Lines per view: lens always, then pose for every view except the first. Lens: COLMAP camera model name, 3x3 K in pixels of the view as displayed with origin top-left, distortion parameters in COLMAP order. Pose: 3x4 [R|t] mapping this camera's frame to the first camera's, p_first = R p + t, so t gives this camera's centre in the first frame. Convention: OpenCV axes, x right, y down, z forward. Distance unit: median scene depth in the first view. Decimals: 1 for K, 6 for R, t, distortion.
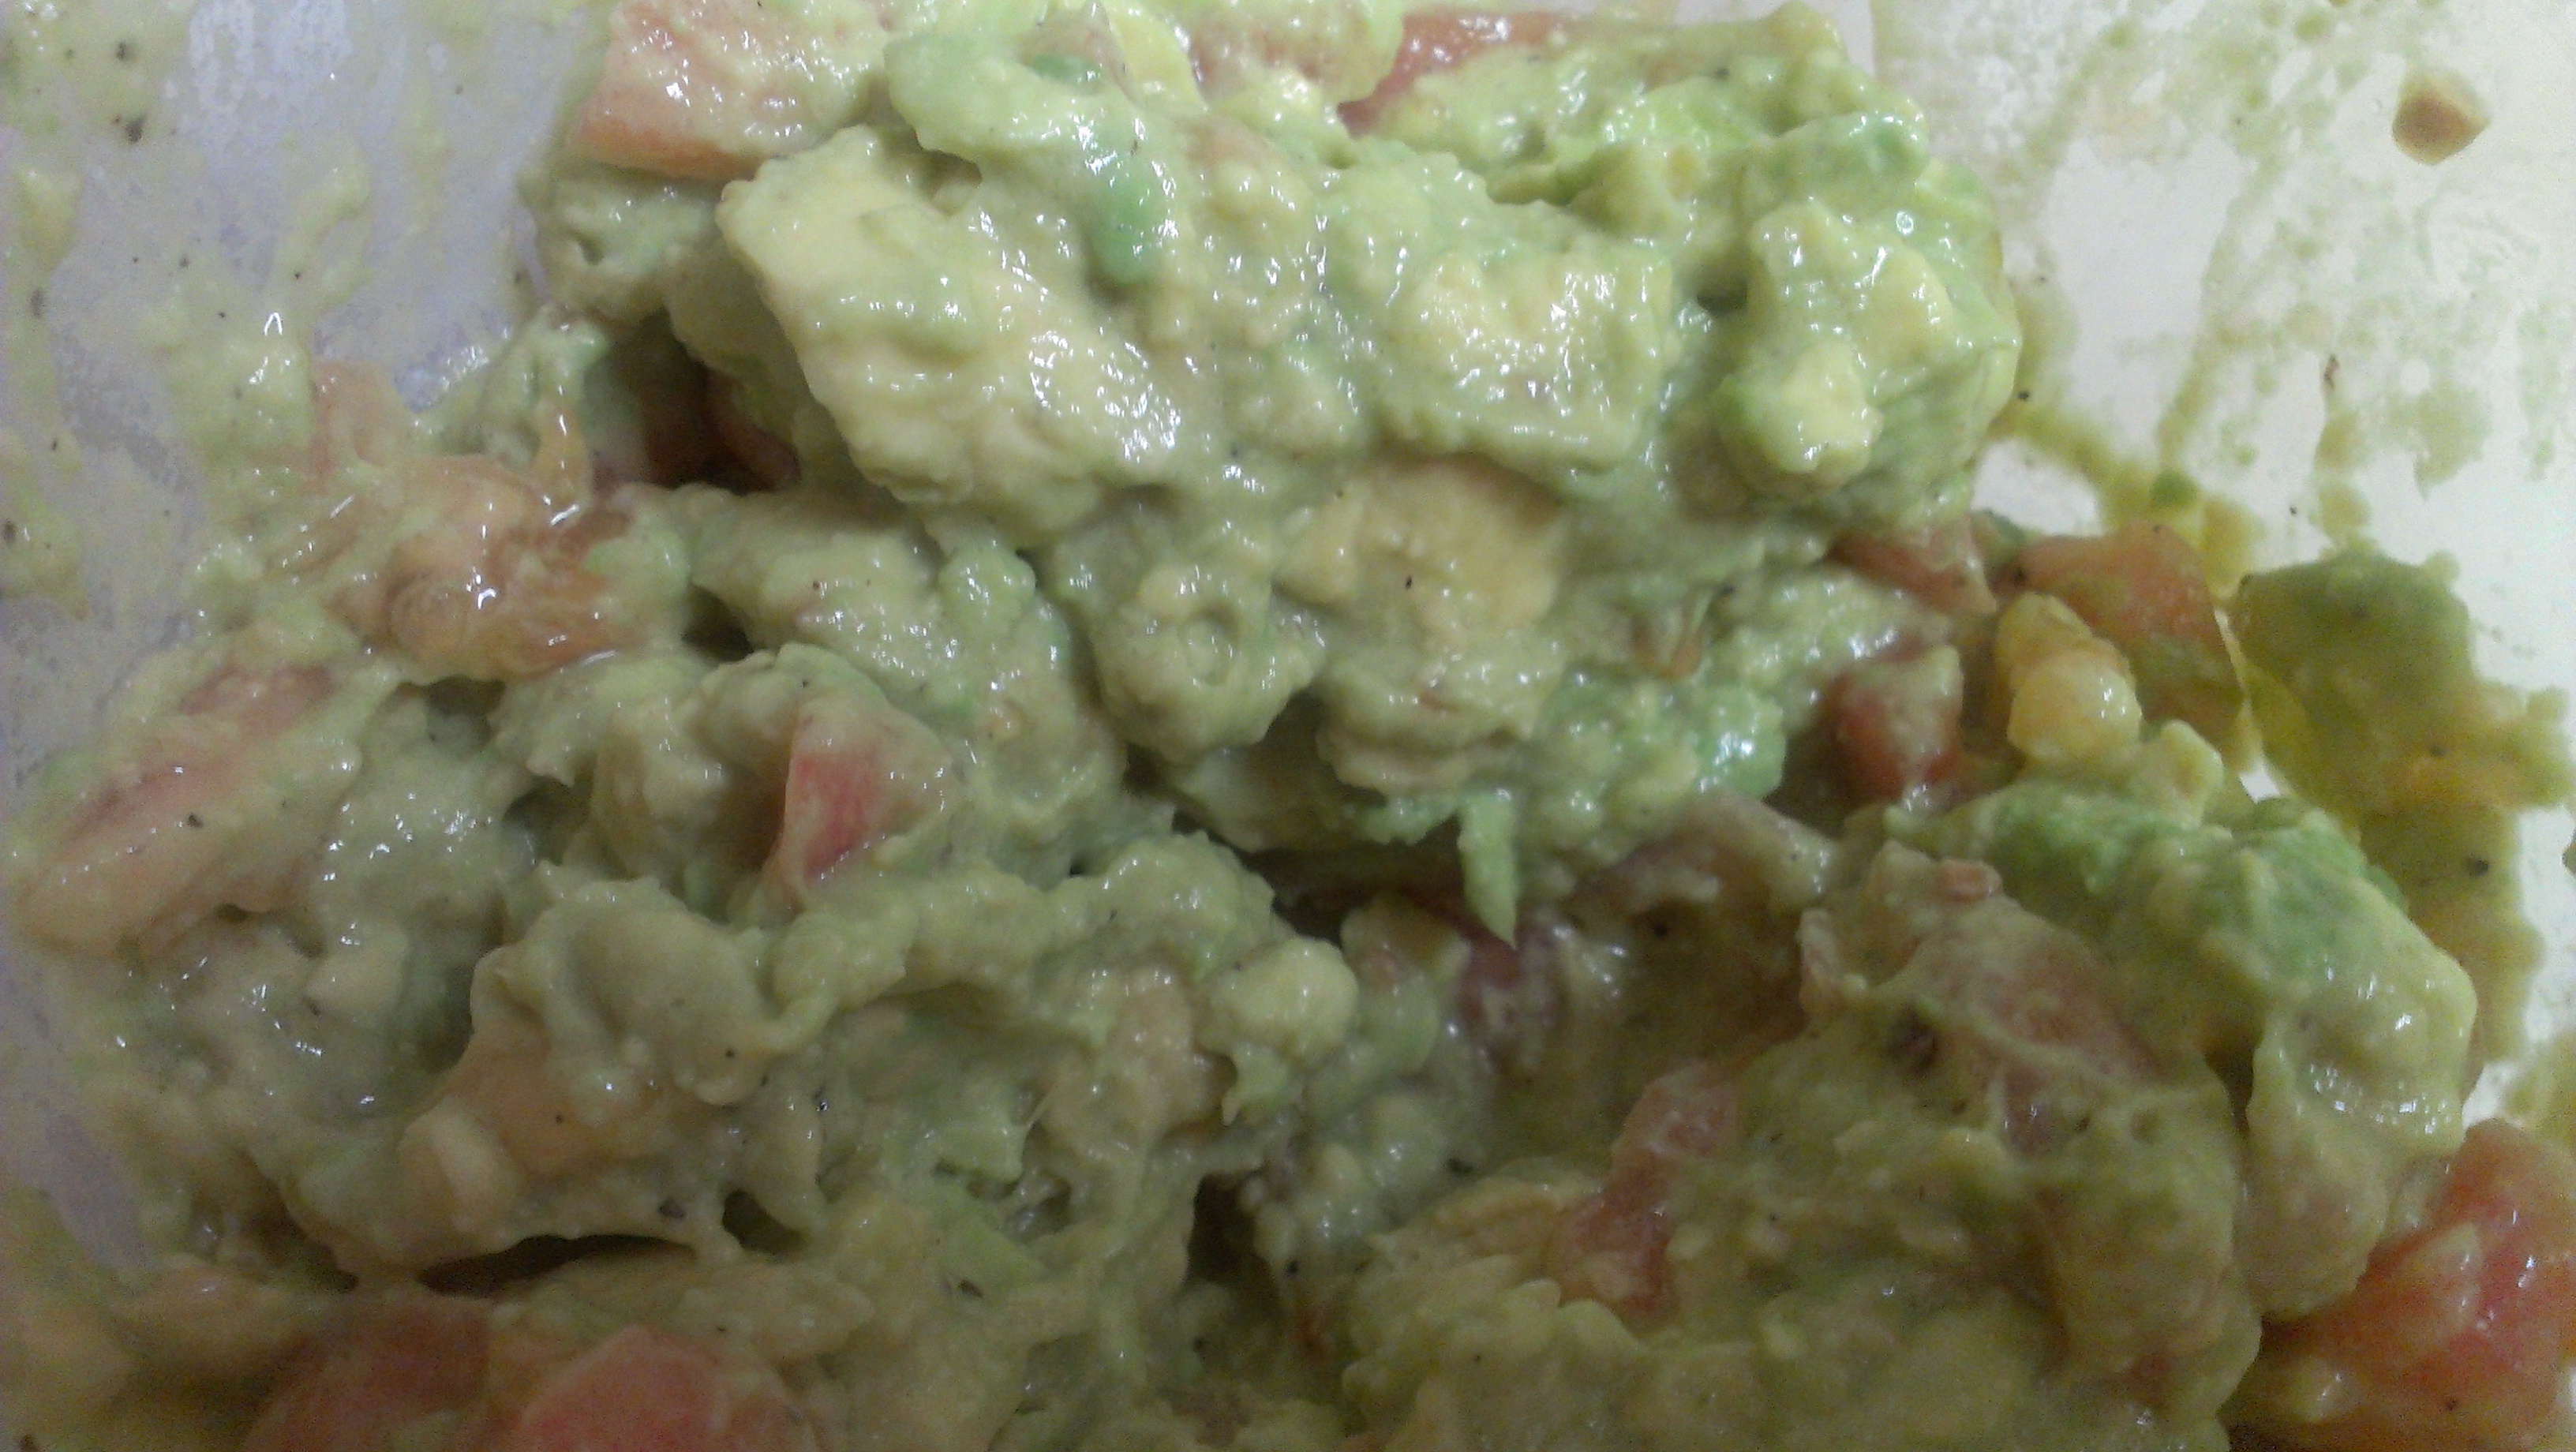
lens RADIAL K [[2249.5, 0, 1288.0], [0, 2249.5, 726.0], [0, 0, 1]] dist [0.187355, -0.450646]
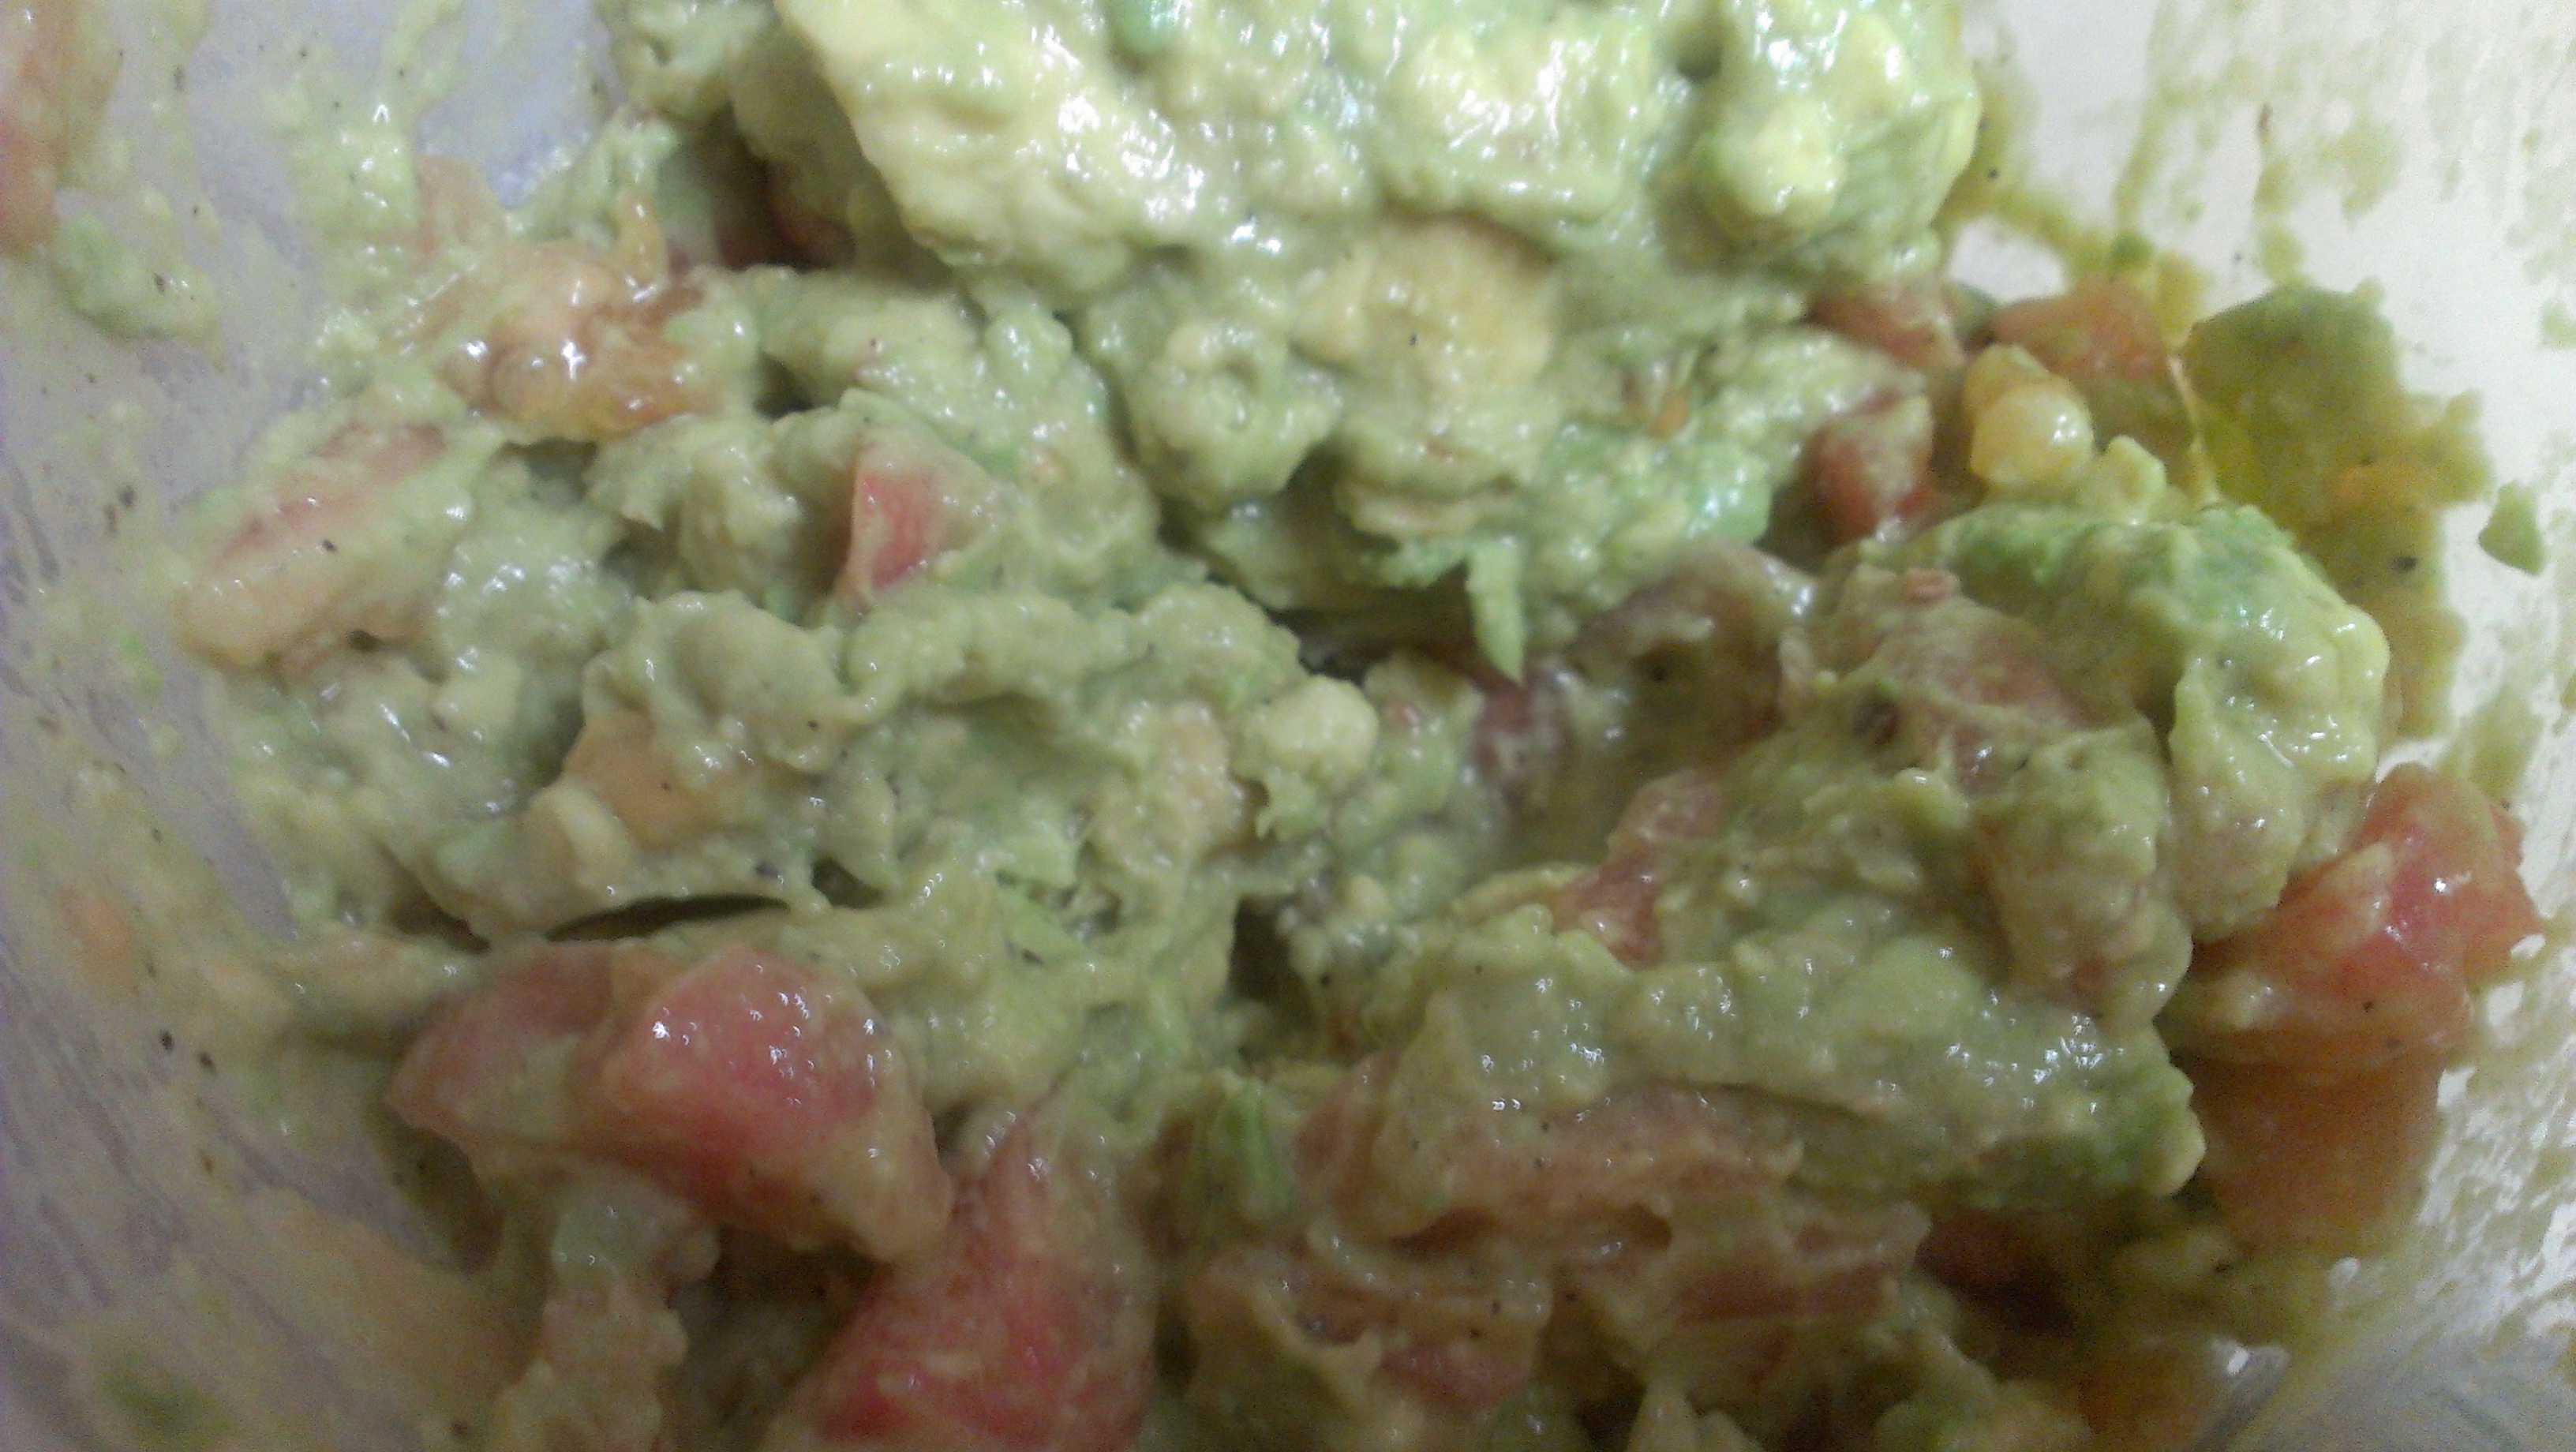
lens RADIAL K [[2249.5, 0, 1288.0], [0, 2249.5, 726.0], [0, 0, 1]] dist [0.187355, -0.450646]
pose [[0.999399, -0.025379, -0.023620, 0.014442], [0.025697, 0.999581, 0.013287, 0.111839], [0.023273, -0.013886, 0.999633, -0.099965]]
